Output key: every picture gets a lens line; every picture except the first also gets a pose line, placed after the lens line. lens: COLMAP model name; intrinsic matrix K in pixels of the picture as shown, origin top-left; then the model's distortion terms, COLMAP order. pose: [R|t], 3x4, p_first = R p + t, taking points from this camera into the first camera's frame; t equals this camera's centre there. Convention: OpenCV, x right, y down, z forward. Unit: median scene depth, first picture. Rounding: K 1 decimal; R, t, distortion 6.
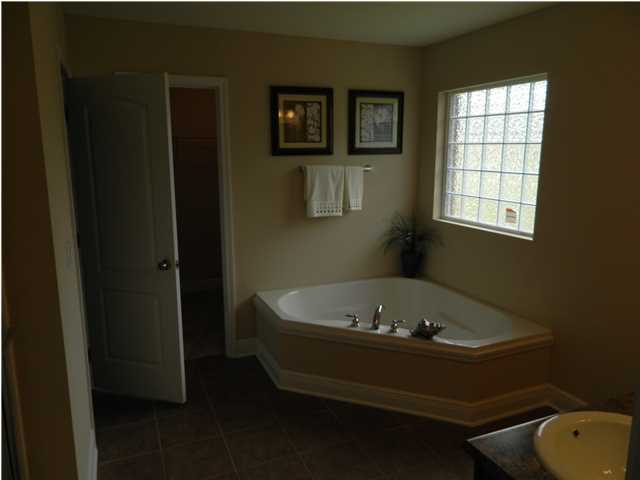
lens RADIAL K [[483.3, 0, 320.3], [0, 483.3, 240.7], [0, 0, 1]] dist [0.022246, -0.004968]
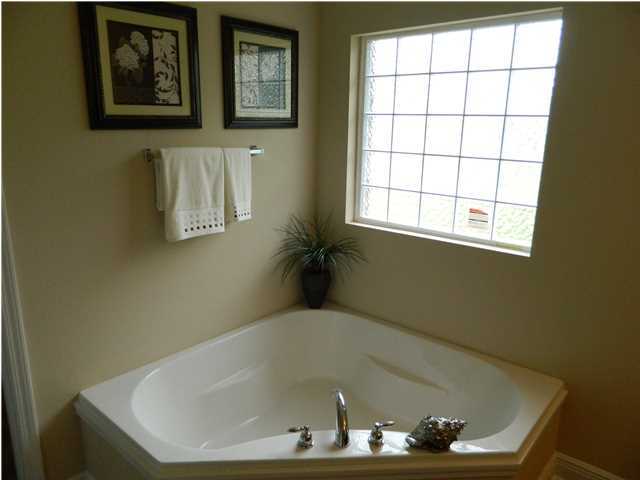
lens RADIAL K [[483.3, 0, 318.4], [0, 483.3, 238.9], [0, 0, 1]] dist [0.022246, -0.004968]
pose [[0.900611, -0.088513, 0.425518, -0.108889], [0.065568, 0.995508, 0.068303, -0.078057], [-0.429652, -0.033615, 0.902369, 0.419971]]
